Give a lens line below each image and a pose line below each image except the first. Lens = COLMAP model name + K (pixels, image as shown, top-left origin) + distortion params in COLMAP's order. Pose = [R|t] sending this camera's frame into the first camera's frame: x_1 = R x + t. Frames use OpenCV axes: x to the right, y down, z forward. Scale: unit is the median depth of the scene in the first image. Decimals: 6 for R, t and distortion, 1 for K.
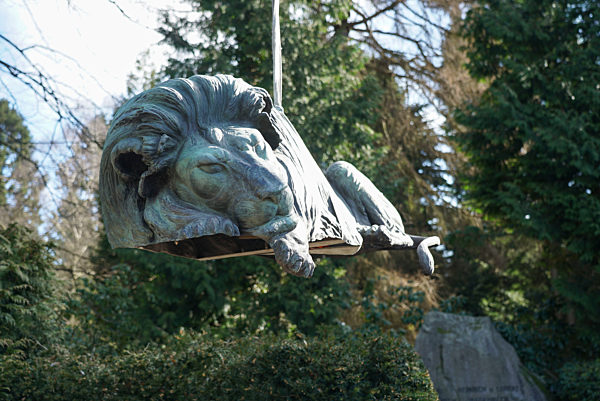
lens RADIAL K [[734.6, 0, 302.9], [0, 734.6, 201.5], [0, 0, 1]] dist [0.022858, 0.000000]
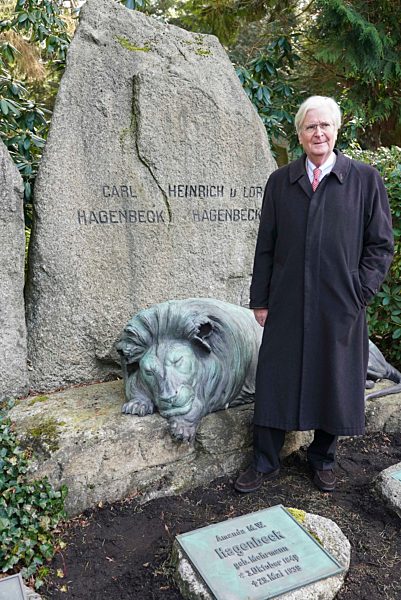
lens RADIAL K [[579.8, 0, 195.9], [0, 579.8, 297.8], [0, 0, 1]] dist [0.022922, 0.000000]
pose [[0.811450, -0.063692, 0.580941, 0.026659], [-0.162740, 0.930100, 0.329286, 0.194496], [-0.561306, -0.361741, 0.744364, 0.698760]]
